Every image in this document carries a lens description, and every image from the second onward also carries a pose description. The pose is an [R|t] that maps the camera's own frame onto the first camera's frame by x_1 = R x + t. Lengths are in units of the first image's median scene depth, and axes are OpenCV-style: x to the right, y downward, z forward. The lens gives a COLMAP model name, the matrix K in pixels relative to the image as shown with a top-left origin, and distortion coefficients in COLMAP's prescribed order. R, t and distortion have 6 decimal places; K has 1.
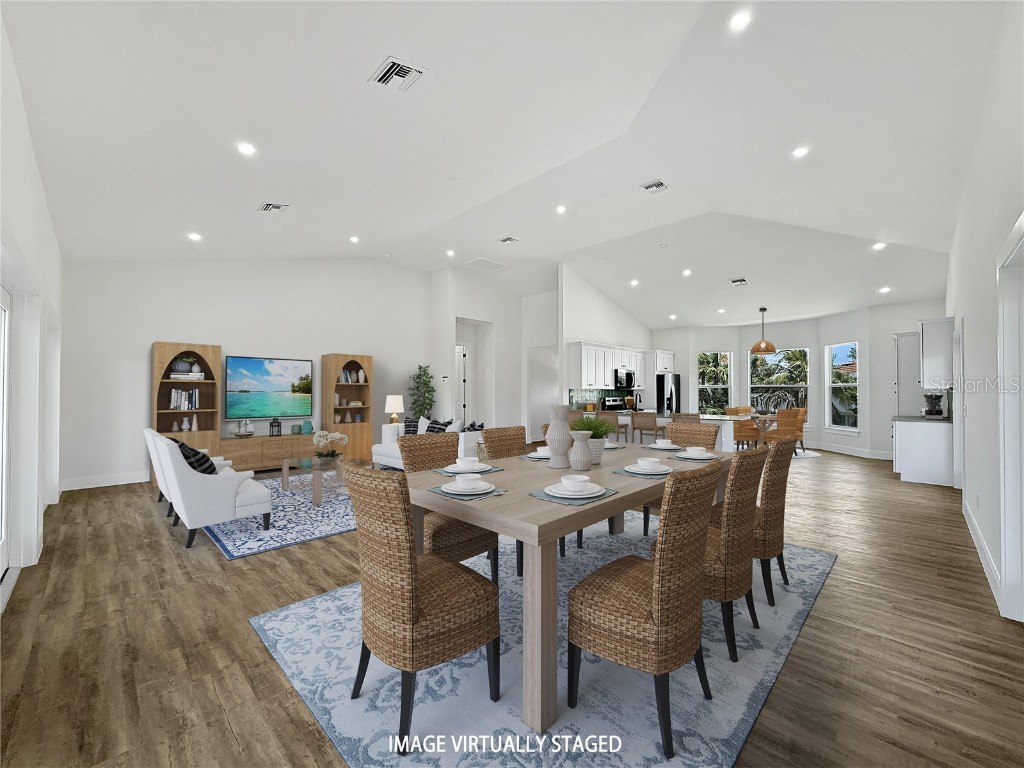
lens RADIAL K [[414.5, 0, 513.4], [0, 414.5, 395.7], [0, 0, 1]] dist [-0.000468, 0.000093]
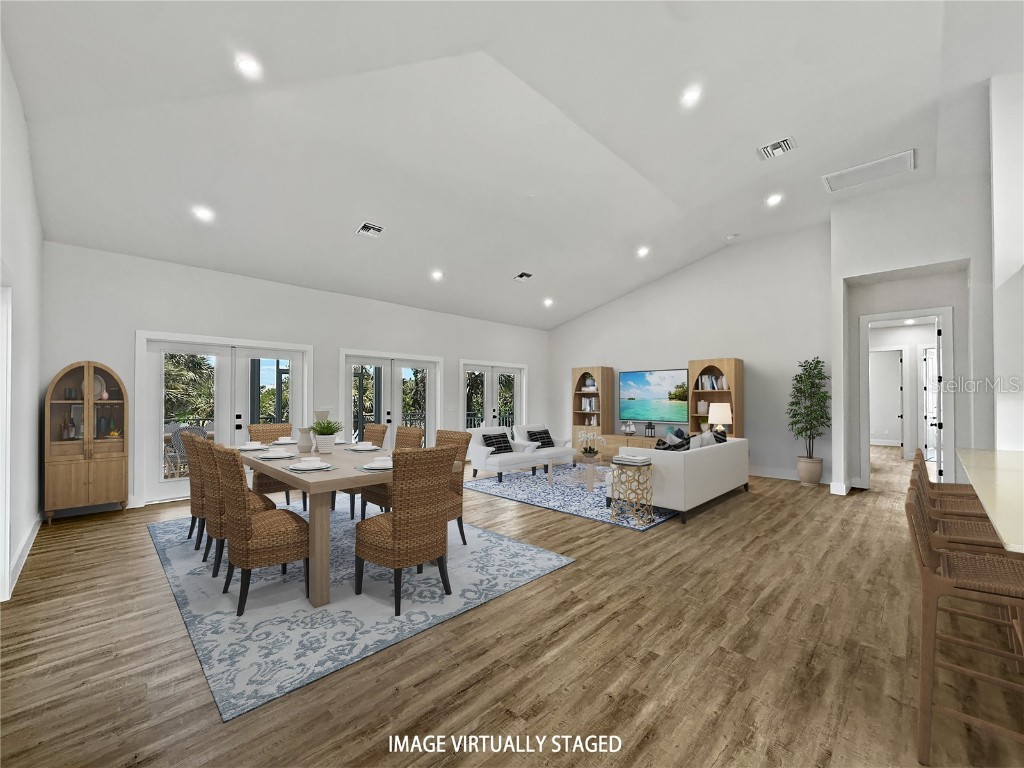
lens RADIAL K [[414.5, 0, 513.4], [0, 414.5, 395.7], [0, 0, 1]] dist [-0.000468, 0.000093]
pose [[-0.003453, -0.008138, -0.999961, 0.704744], [-0.009614, 0.999921, -0.008105, -0.007241], [0.999948, 0.009585, -0.003531, 0.725741]]
